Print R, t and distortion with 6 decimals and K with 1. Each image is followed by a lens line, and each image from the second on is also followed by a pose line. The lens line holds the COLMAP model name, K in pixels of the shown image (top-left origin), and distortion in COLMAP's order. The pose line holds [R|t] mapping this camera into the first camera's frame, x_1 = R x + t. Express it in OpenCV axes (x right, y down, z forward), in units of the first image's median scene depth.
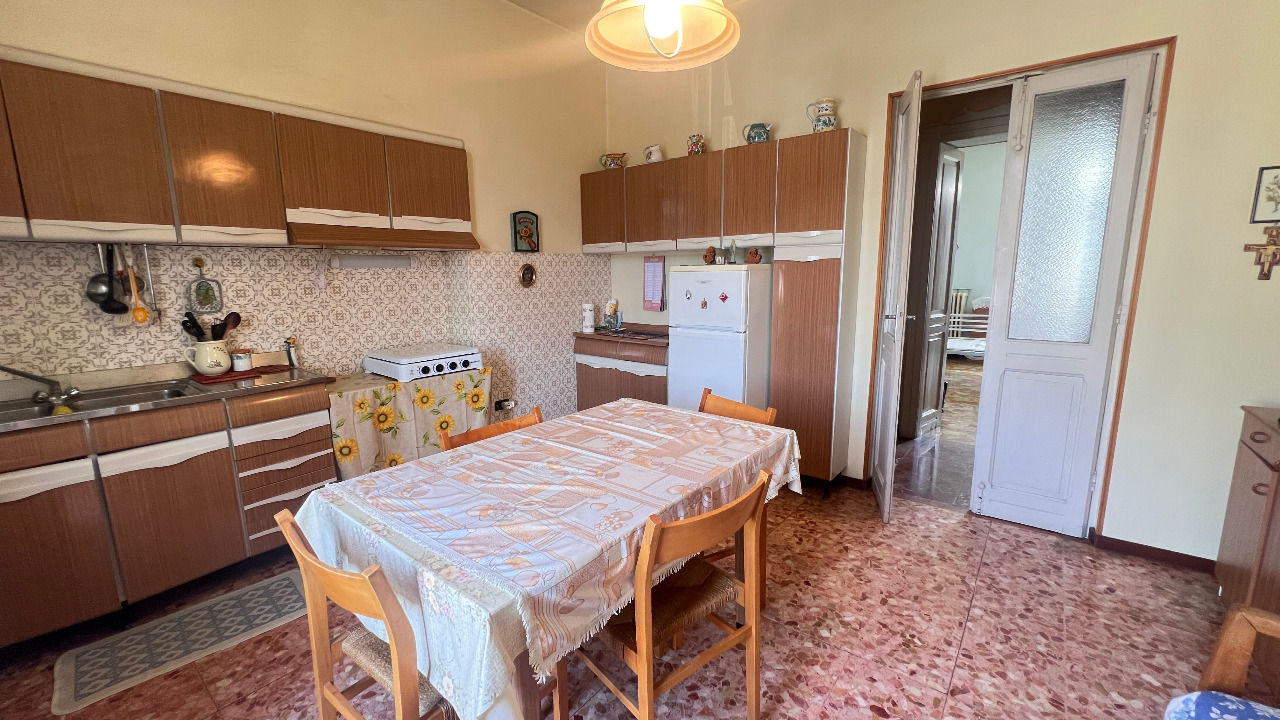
lens RADIAL K [[515.6, 0, 630.3], [0, 515.6, 362.5], [0, 0, 1]] dist [-0.001896, -0.000081]
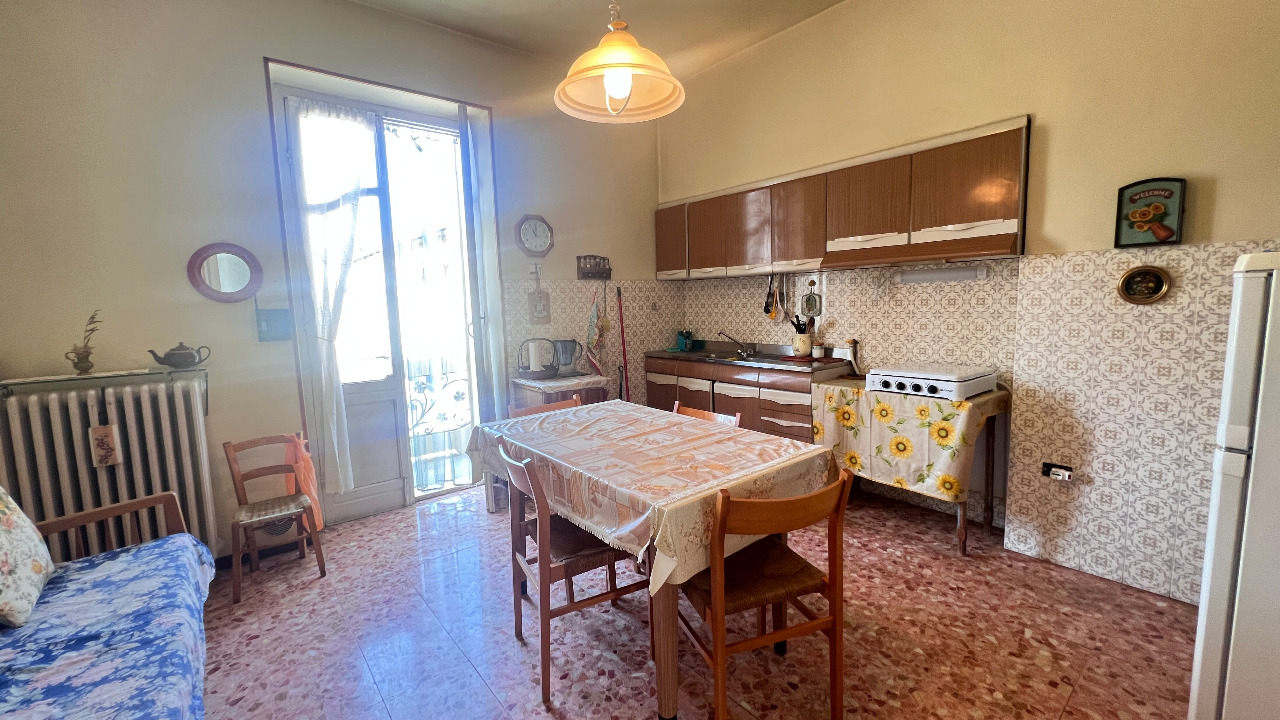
lens RADIAL K [[515.6, 0, 632.5], [0, 515.6, 356.3], [0, 0, 1]] dist [-0.001896, -0.000081]
pose [[-0.208333, 0.122966, -0.970297, 0.643627], [-0.137931, 0.978457, 0.153615, -0.119089], [0.968283, 0.165838, -0.186884, 0.672311]]
